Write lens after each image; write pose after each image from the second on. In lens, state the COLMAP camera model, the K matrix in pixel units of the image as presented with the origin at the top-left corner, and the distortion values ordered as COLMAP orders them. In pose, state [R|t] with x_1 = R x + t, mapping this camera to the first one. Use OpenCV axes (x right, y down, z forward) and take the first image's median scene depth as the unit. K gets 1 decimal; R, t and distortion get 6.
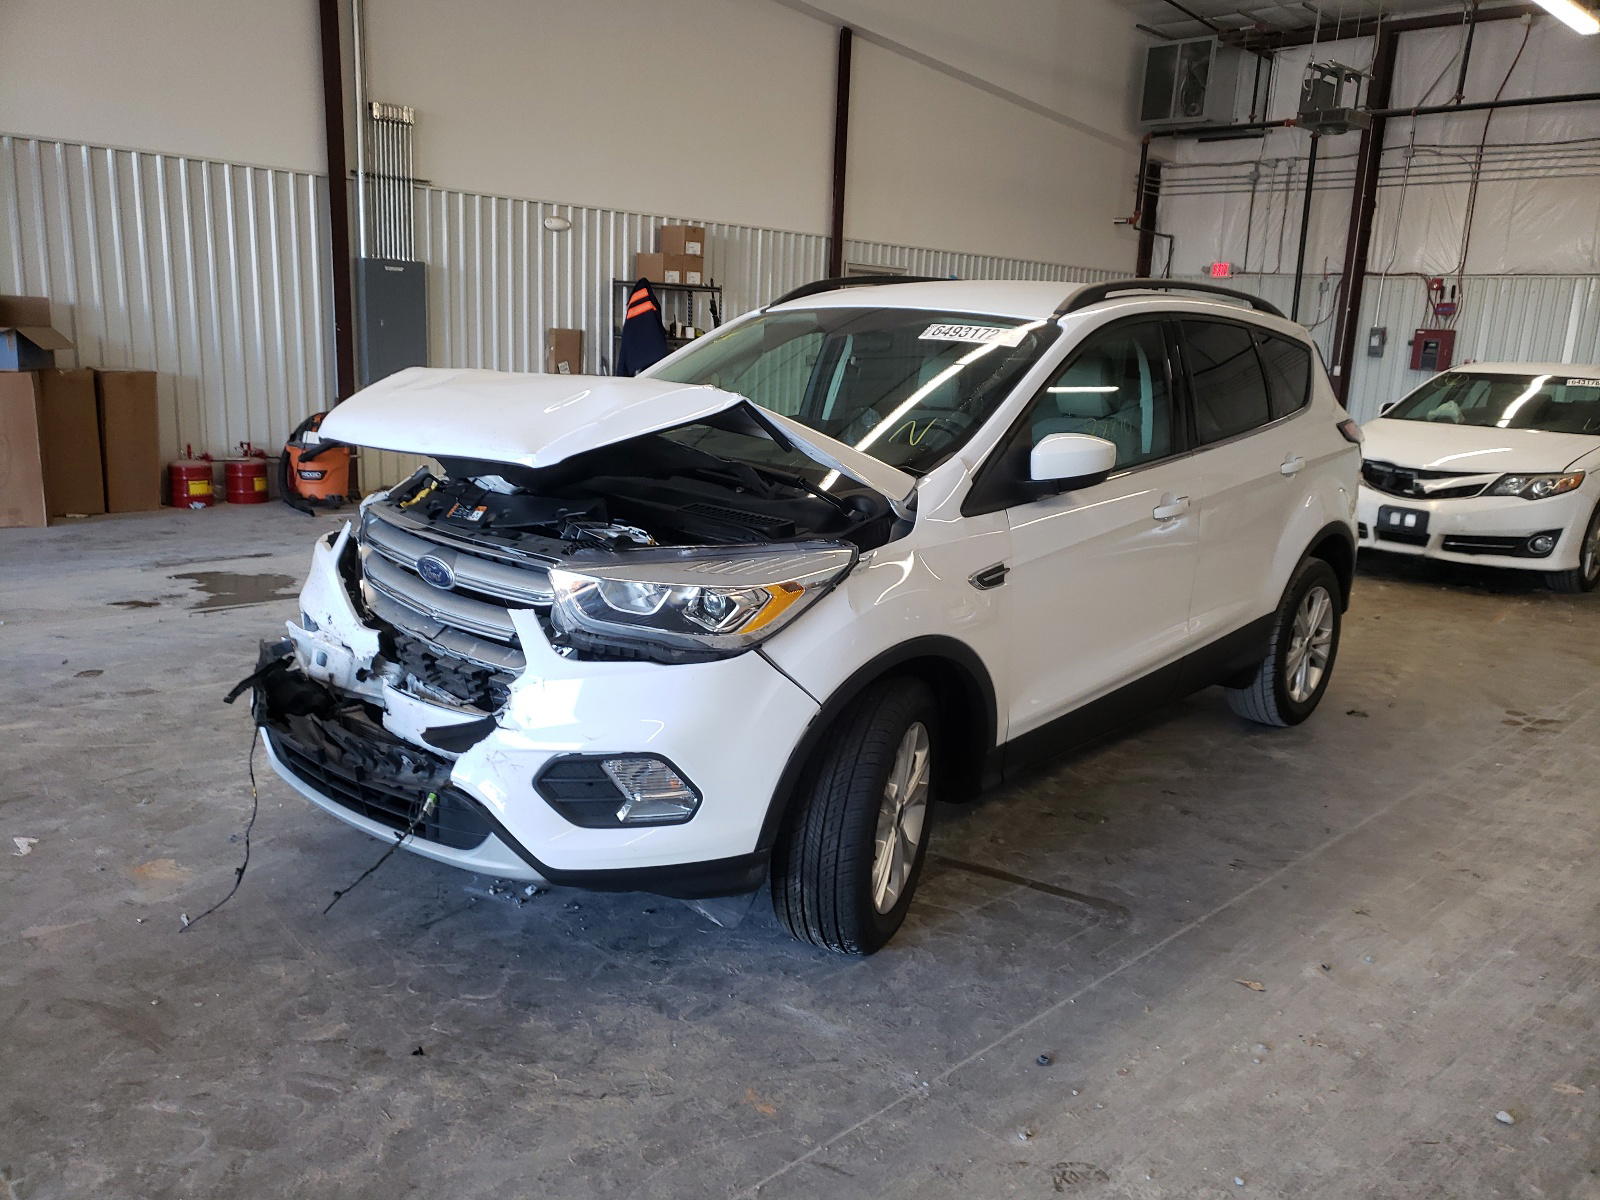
lens RADIAL K [[1243.3, 0, 793.9], [0, 1243.3, 565.9], [0, 0, 1]] dist [0.169702, -0.162460]
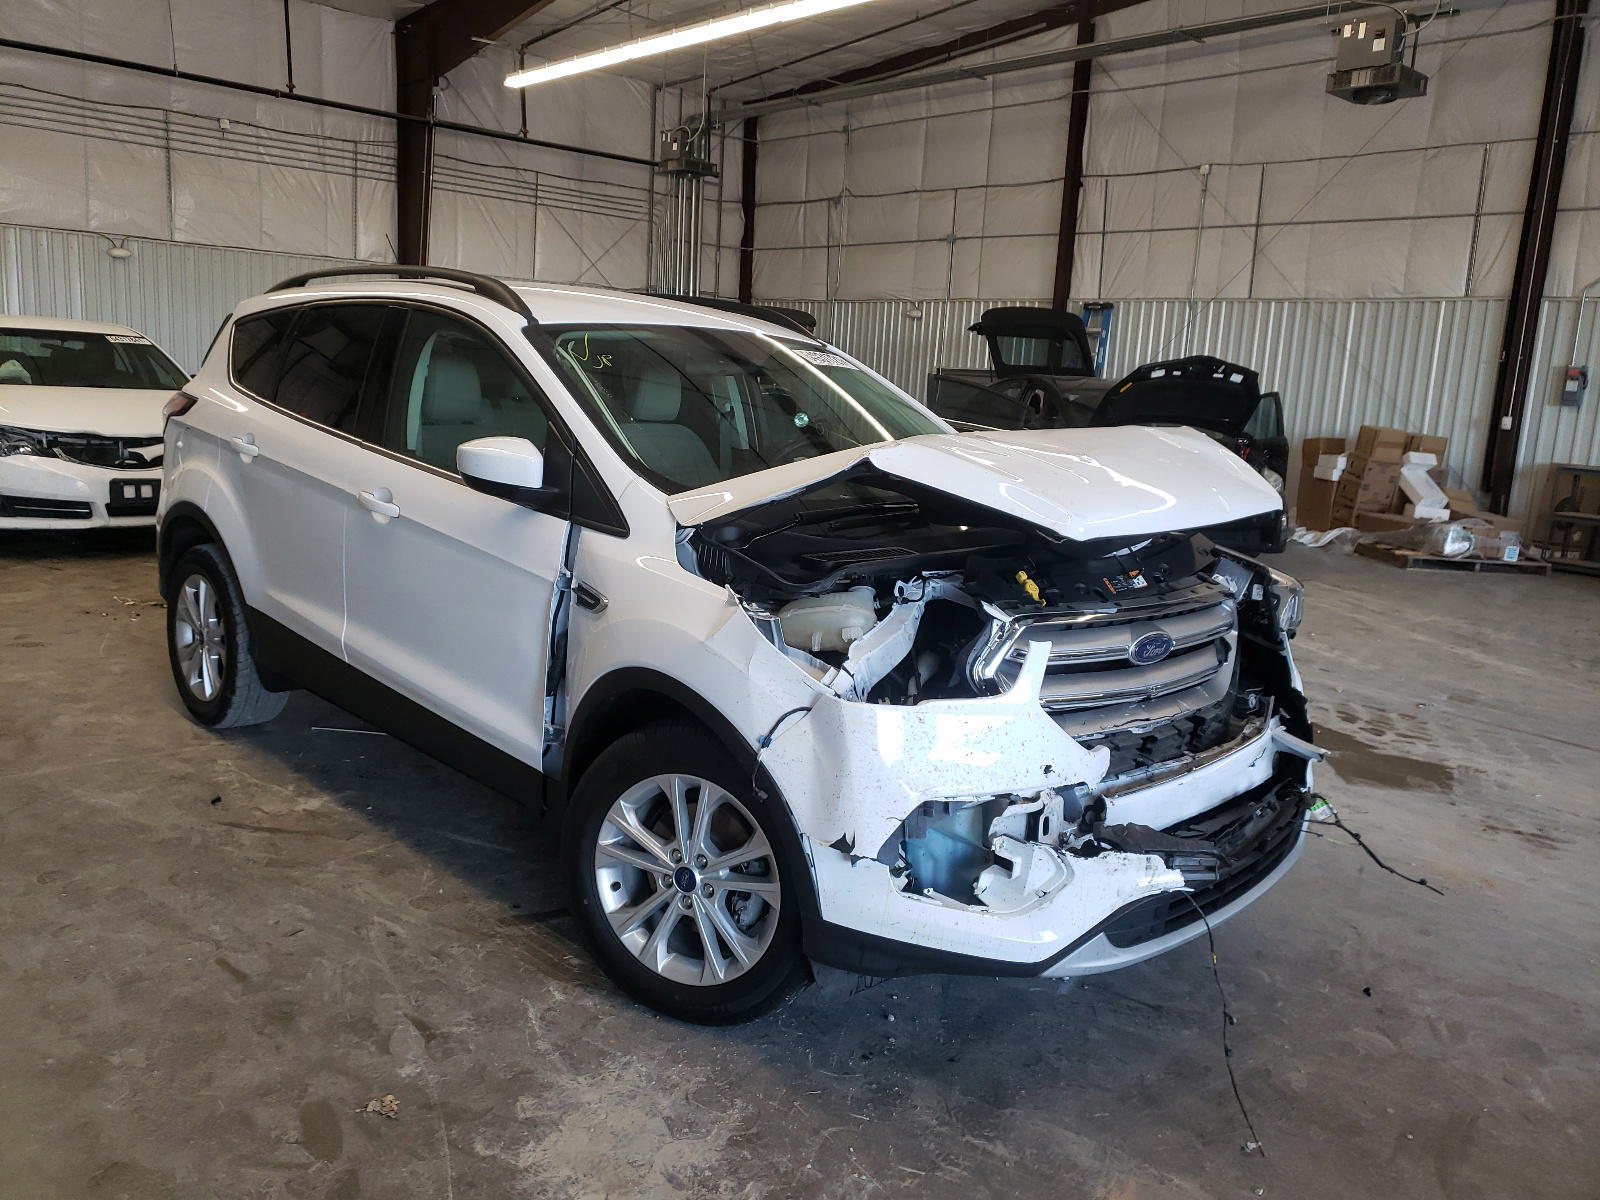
lens RADIAL K [[1243.3, 0, 793.9], [0, 1243.3, 565.9], [0, 0, 1]] dist [0.169702, -0.162460]
pose [[0.028338, -0.197996, 0.979793, -1.240931], [0.126086, 0.973066, 0.192990, -0.281274], [-0.991615, 0.118069, 0.052539, 1.236945]]
